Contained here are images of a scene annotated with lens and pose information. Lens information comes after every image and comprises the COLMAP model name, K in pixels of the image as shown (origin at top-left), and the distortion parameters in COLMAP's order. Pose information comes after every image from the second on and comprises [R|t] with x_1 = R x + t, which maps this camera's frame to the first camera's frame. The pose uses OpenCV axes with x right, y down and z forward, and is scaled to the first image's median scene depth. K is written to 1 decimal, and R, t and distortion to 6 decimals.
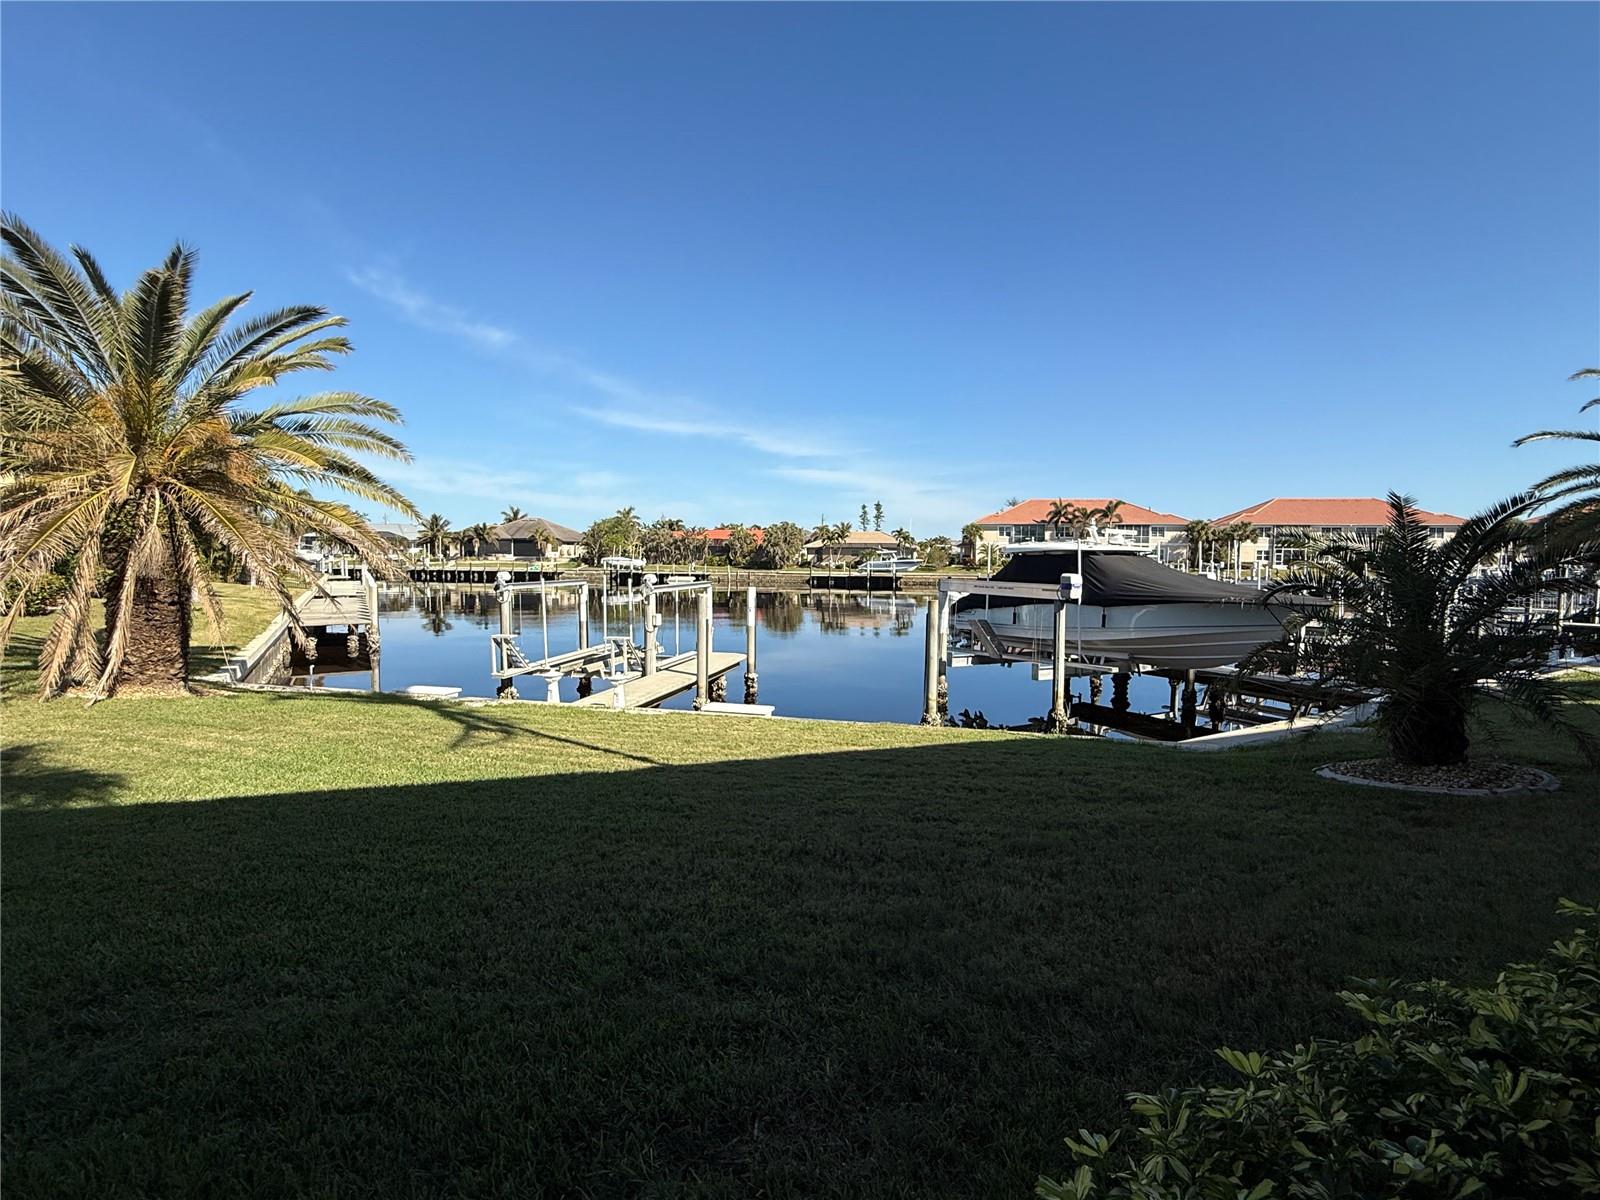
lens RADIAL K [[740.5, 0, 803.3], [0, 740.5, 599.5], [0, 0, 1]] dist [-0.000252, -0.000183]
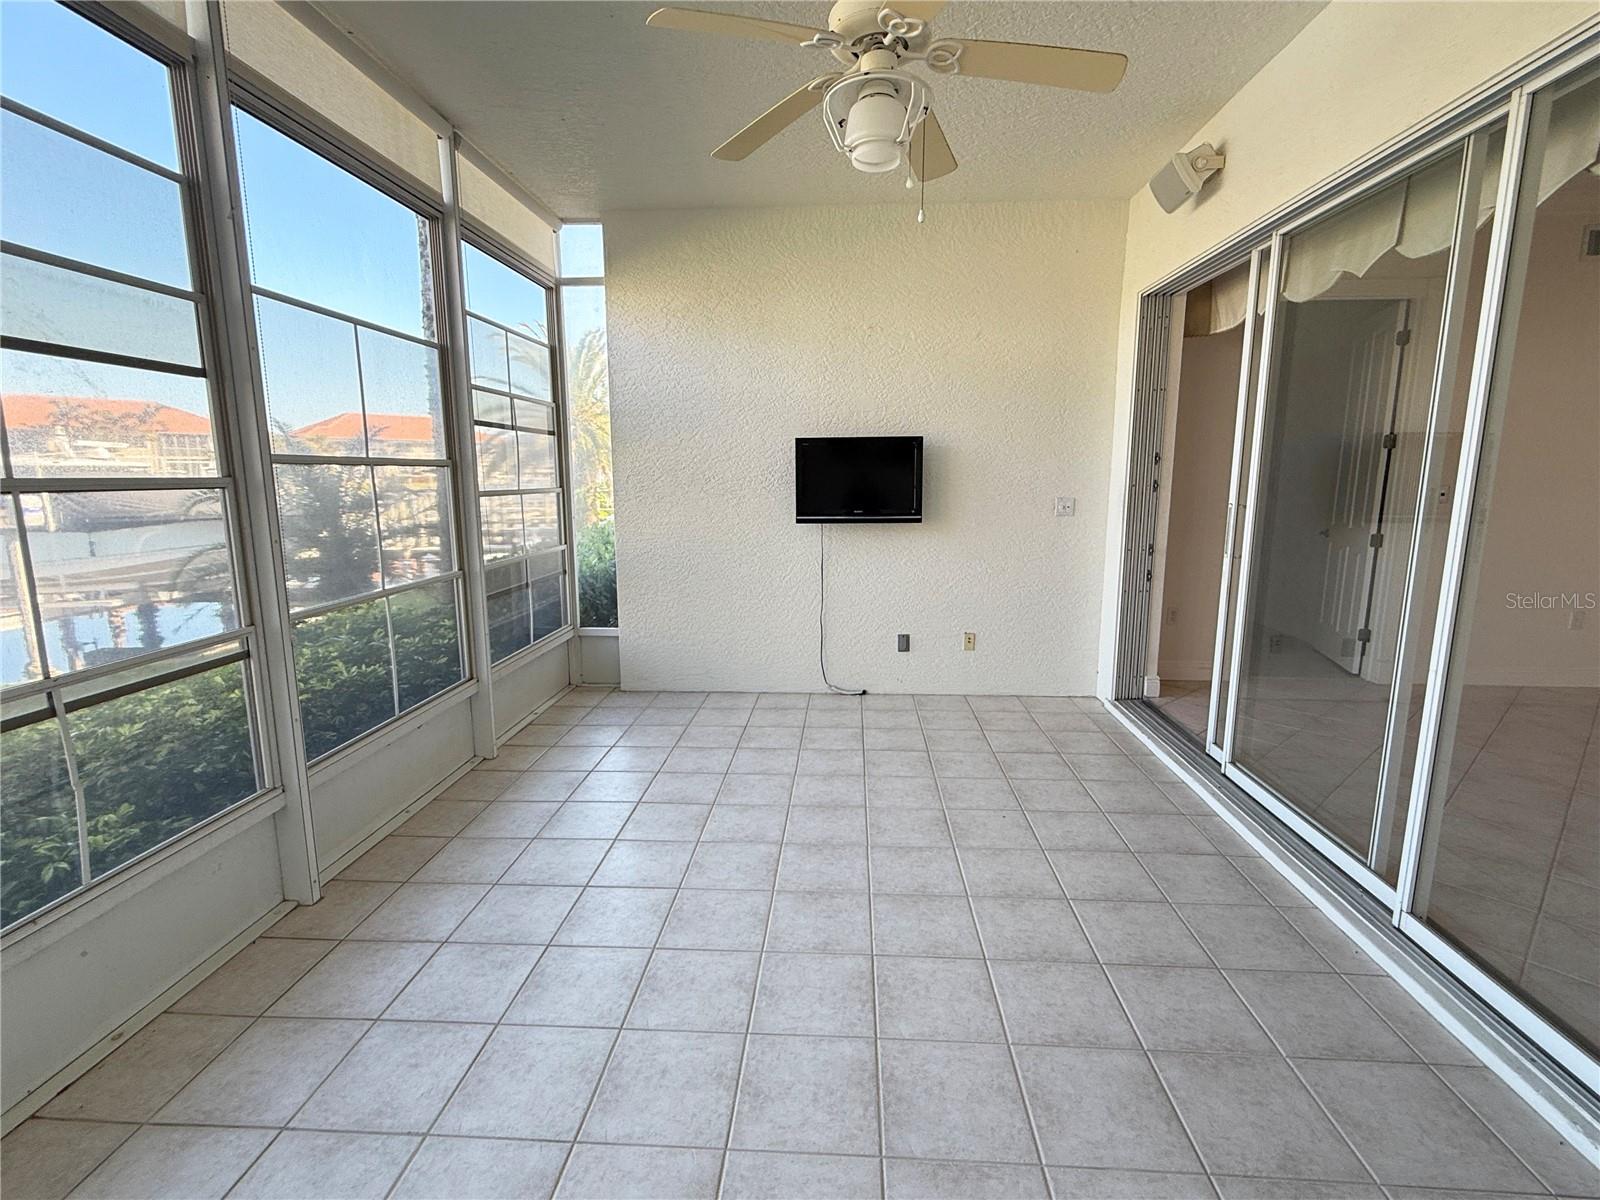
lens RADIAL K [[740.5, 0, 798.9], [0, 740.5, 598.7], [0, 0, 1]] dist [-0.000252, -0.000183]
pose [[0.466432, -0.159742, 0.870014, 0.027063], [0.060429, 0.987015, 0.148827, 0.006924], [-0.882491, -0.016844, 0.470028, -0.117743]]
